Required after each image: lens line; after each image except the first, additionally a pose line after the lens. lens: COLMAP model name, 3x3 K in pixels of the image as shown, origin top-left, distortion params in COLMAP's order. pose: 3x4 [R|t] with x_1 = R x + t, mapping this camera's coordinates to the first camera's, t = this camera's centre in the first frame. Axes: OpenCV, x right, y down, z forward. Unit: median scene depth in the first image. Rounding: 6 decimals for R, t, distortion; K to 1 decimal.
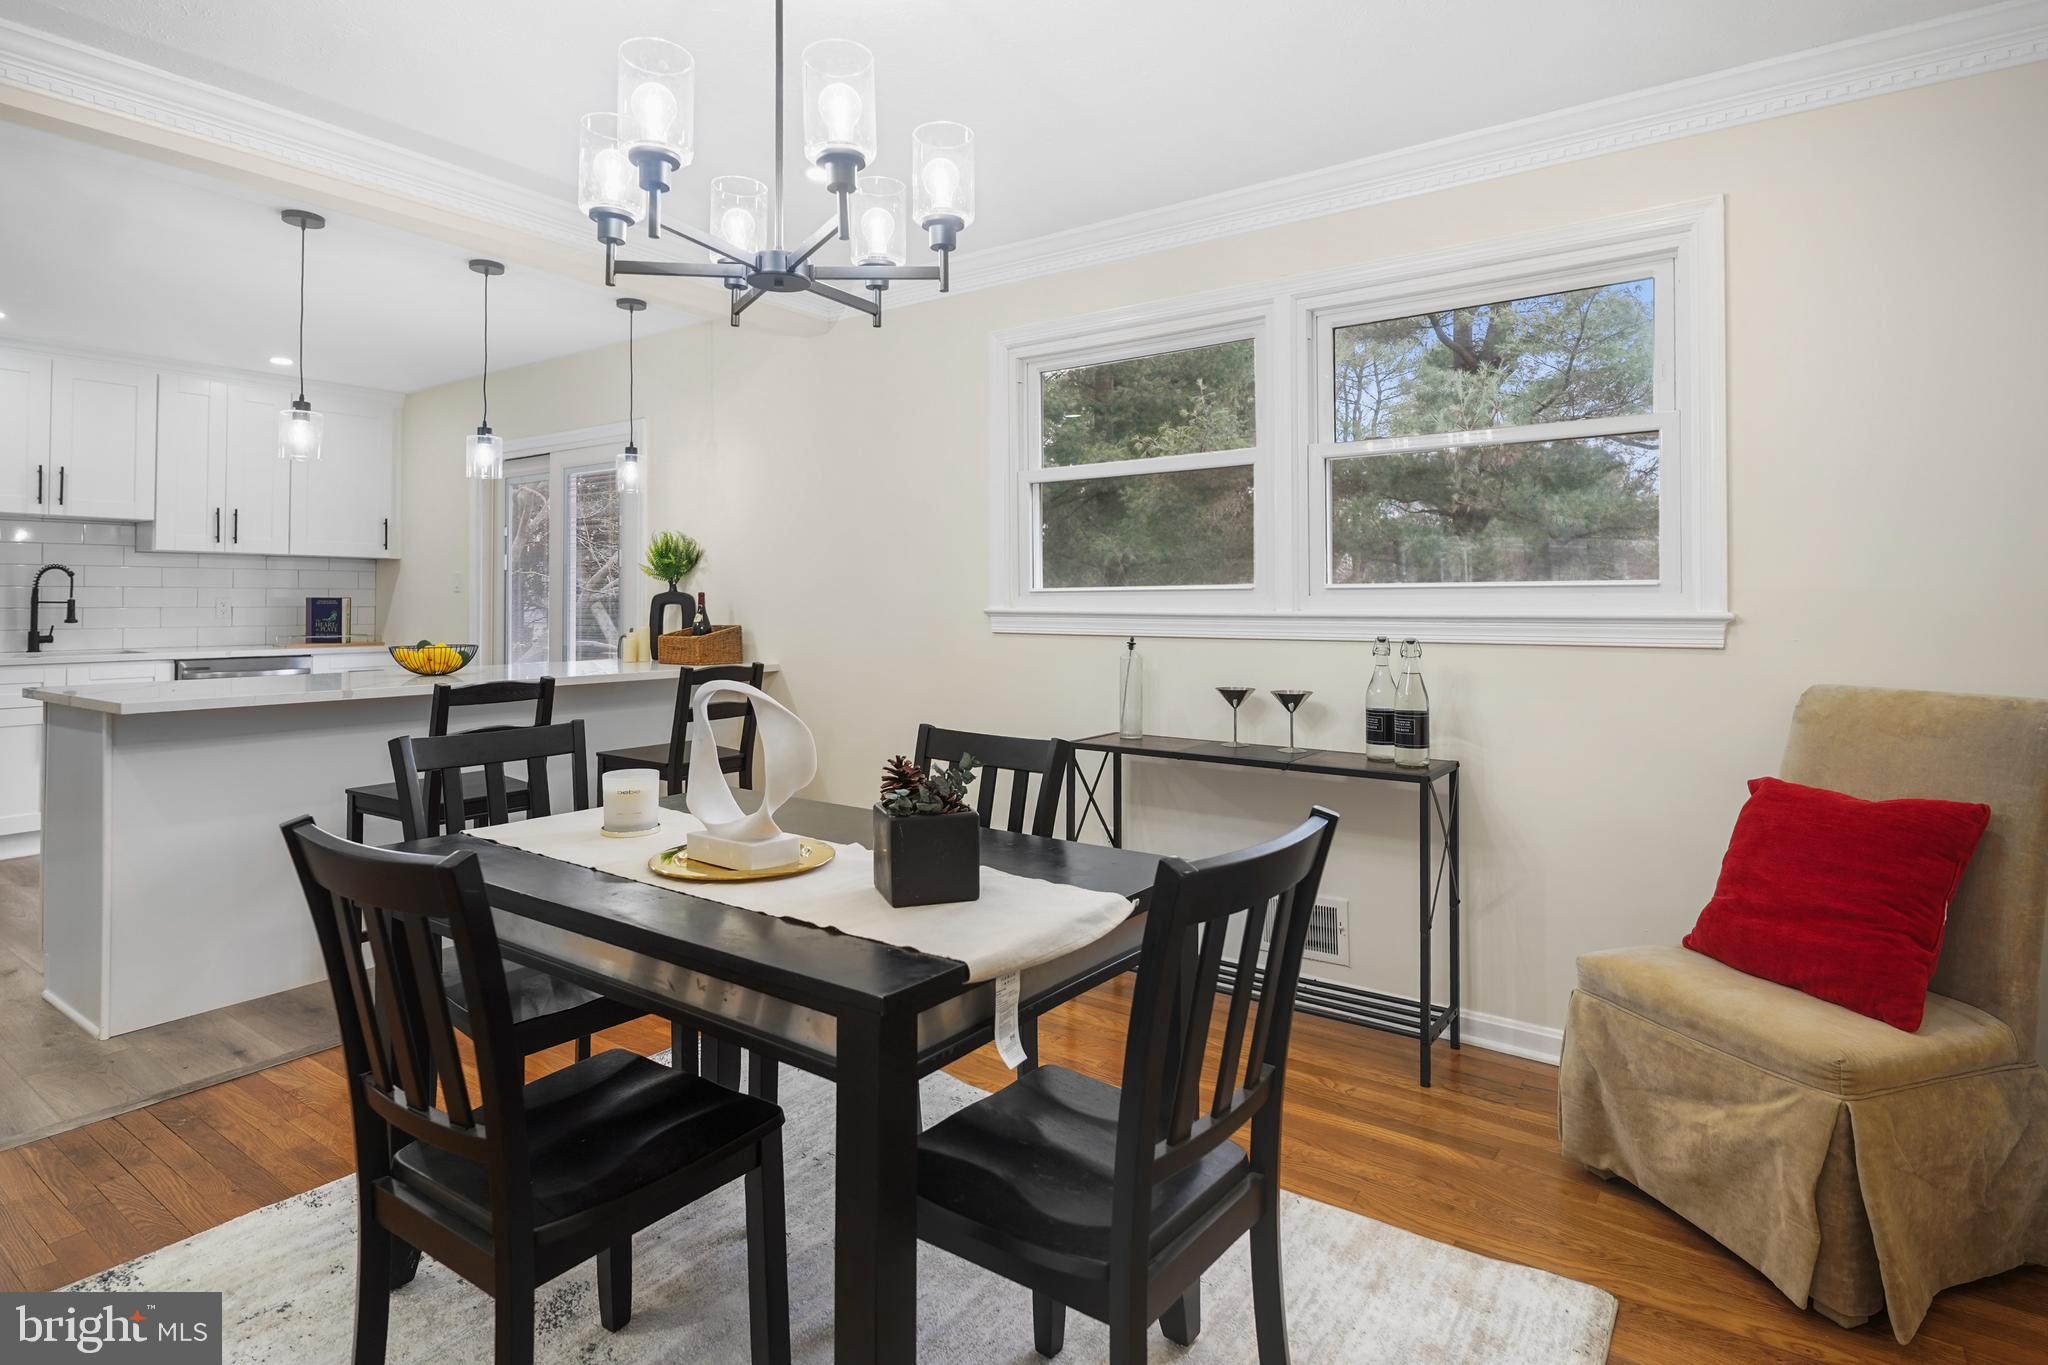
lens RADIAL K [[1056.3, 0, 1024.4], [0, 1056.3, 589.1], [0, 0, 1]] dist [-0.000021, -0.000615]
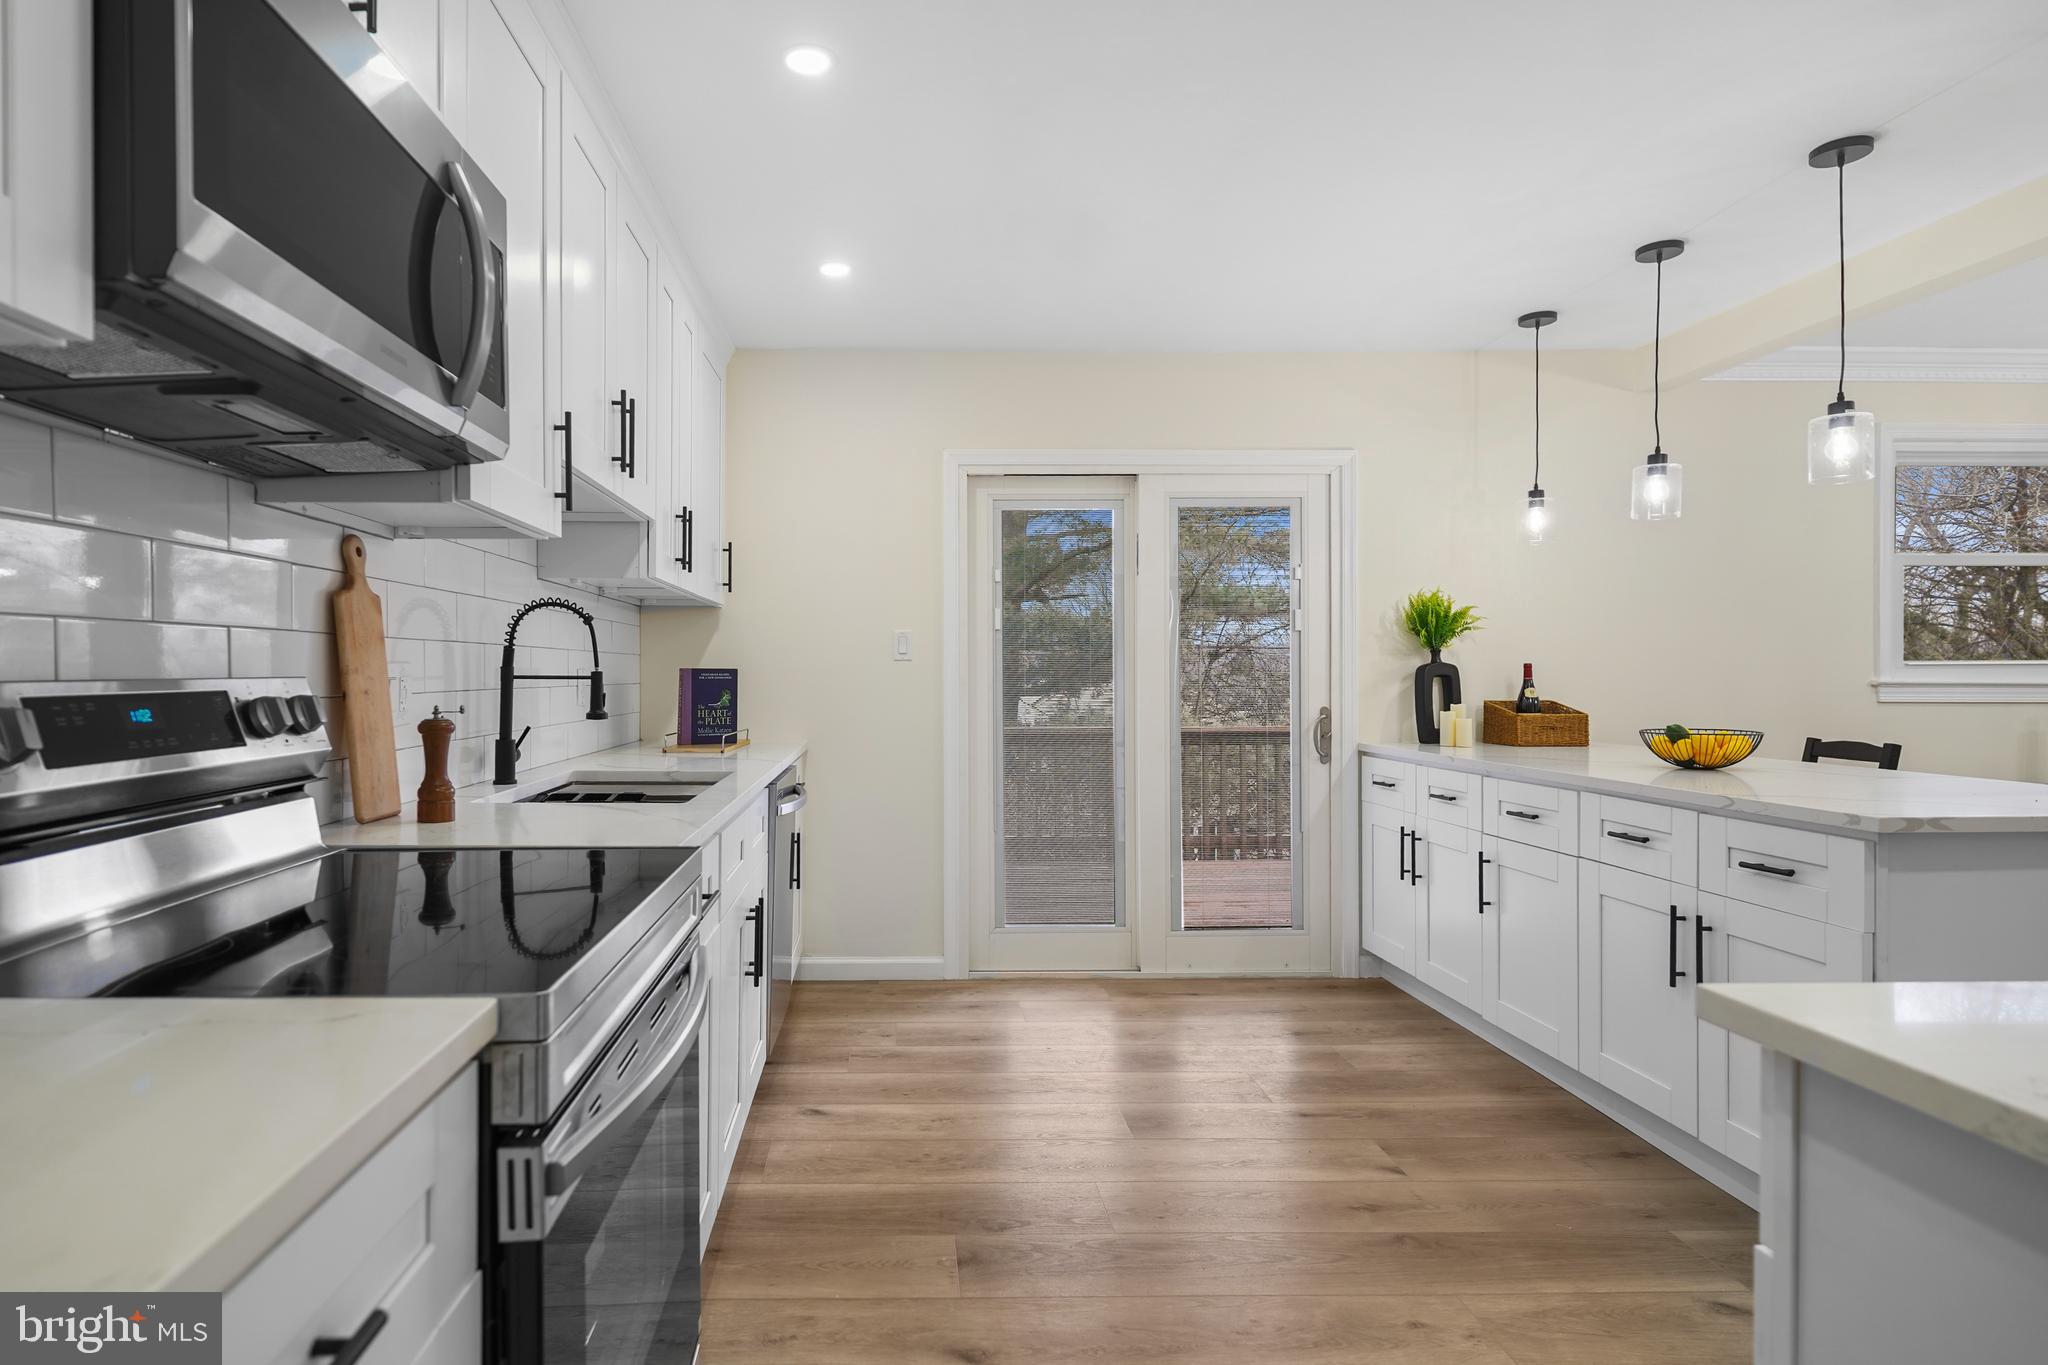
lens RADIAL K [[1031.9, 0, 1024.0], [0, 1031.9, 682.5], [0, 0, 1]] dist [0.001759, 0.000272]
pose [[0.803650, -0.005485, 0.595077, -0.991146], [-0.005568, 0.999844, 0.016736, 0.005900], [-0.595076, -0.016763, 0.803494, 0.482995]]
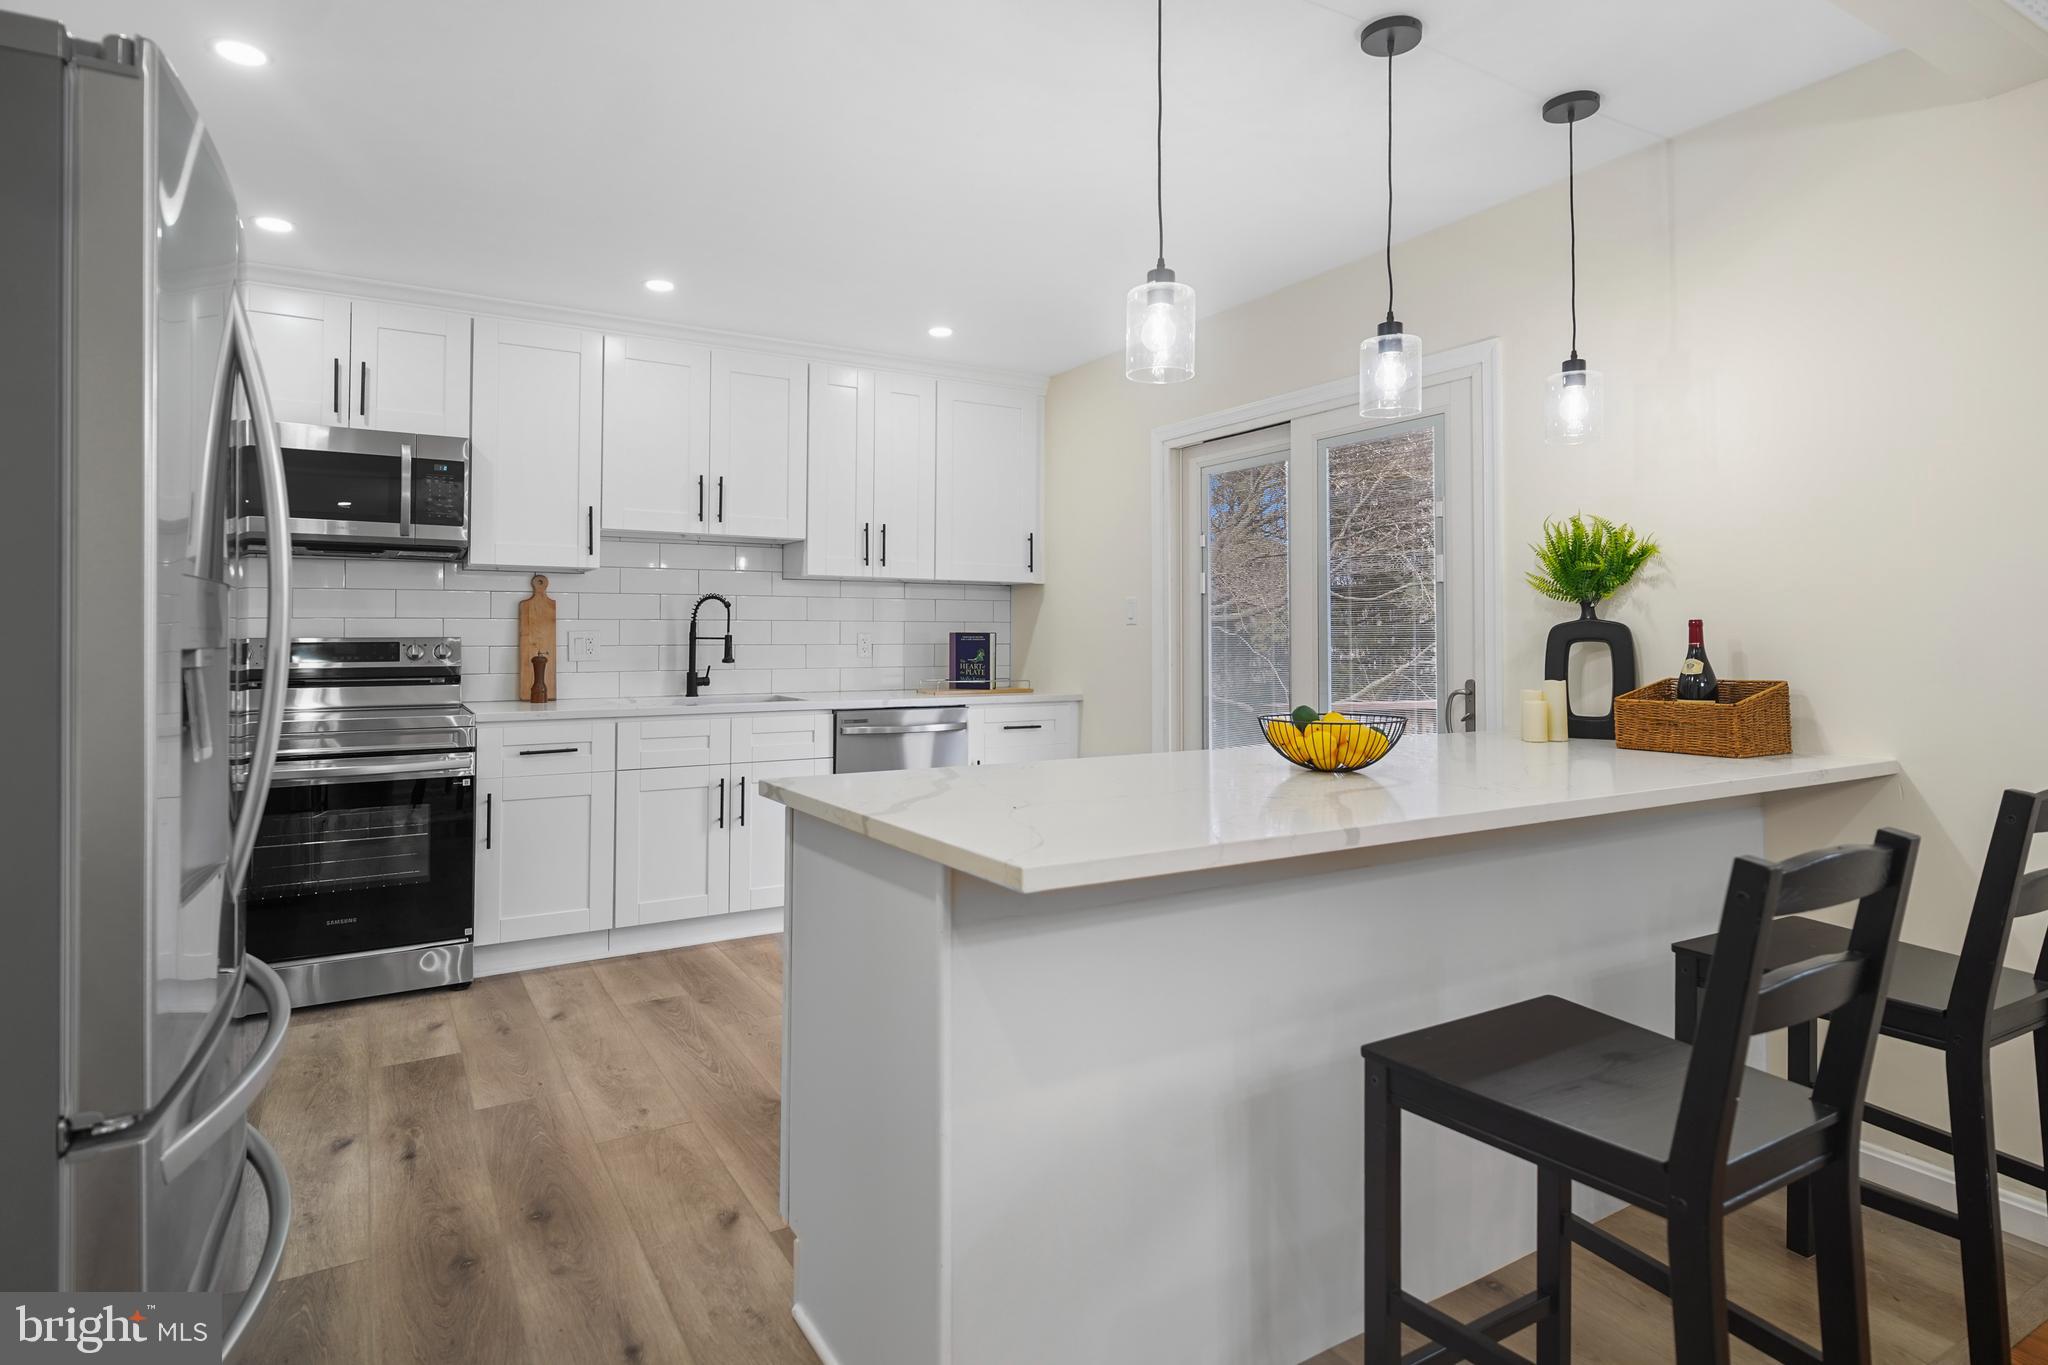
lens RADIAL K [[1081.6, 0, 1024.4], [0, 1081.6, 629.2], [0, 0, 1]] dist [0.002091, -0.000177]
pose [[0.919028, -0.003096, -0.394181, -0.343015], [0.004456, 0.999987, 0.002534, 0.004055], [0.394168, -0.004085, 0.919030, 0.297512]]
